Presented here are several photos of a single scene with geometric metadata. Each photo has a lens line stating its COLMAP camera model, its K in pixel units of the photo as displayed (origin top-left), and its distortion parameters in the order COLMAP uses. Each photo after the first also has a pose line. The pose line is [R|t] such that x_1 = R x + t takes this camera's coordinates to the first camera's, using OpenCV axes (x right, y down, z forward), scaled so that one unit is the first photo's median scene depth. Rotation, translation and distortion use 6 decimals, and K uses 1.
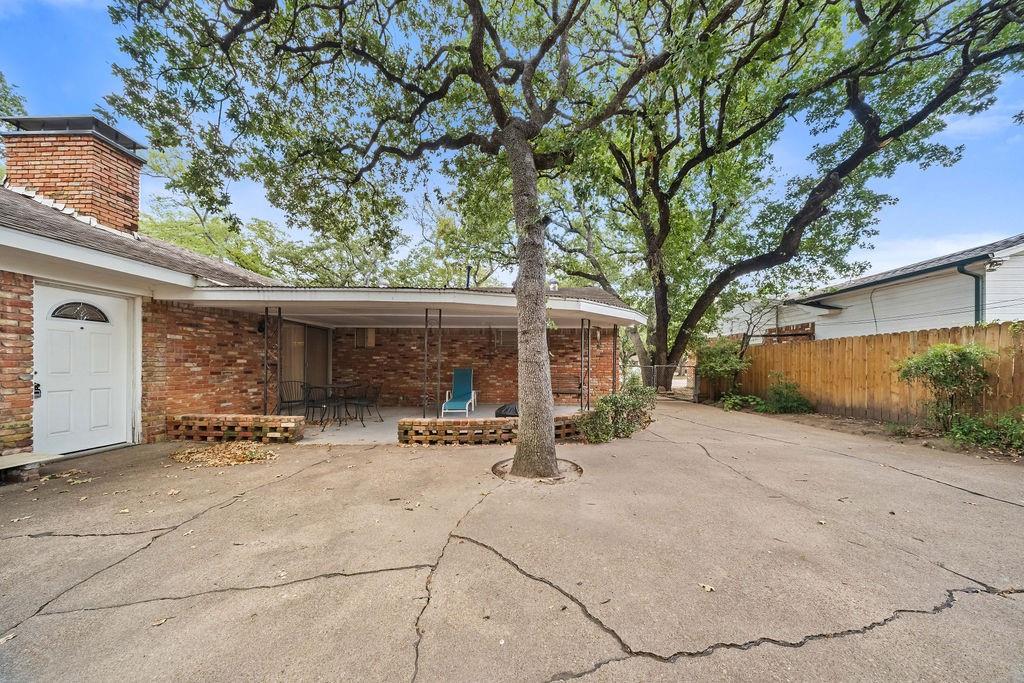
lens RADIAL K [[302.9, 0, 518.7], [0, 302.9, 362.6], [0, 0, 1]] dist [0.000232, -0.001098]
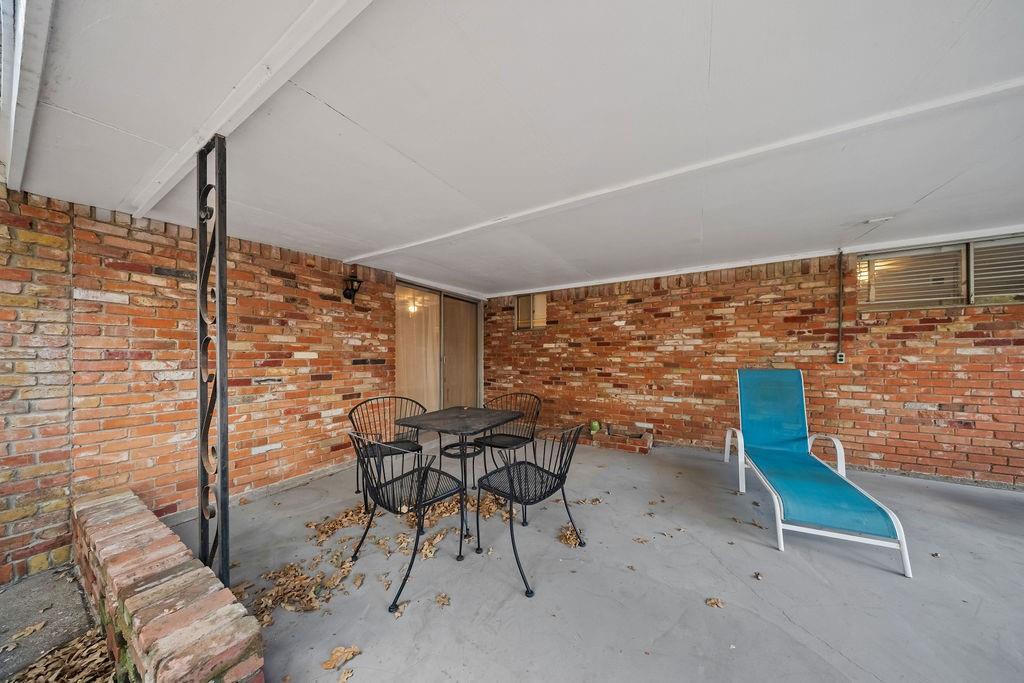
lens RADIAL K [[302.9, 0, 521.0], [0, 302.9, 351.4], [0, 0, 1]] dist [0.000232, -0.001098]
pose [[0.875449, -0.018224, -0.482968, -0.373832], [0.014209, 0.999827, -0.011970, -0.000395], [0.483102, 0.003617, 0.875556, 0.740798]]
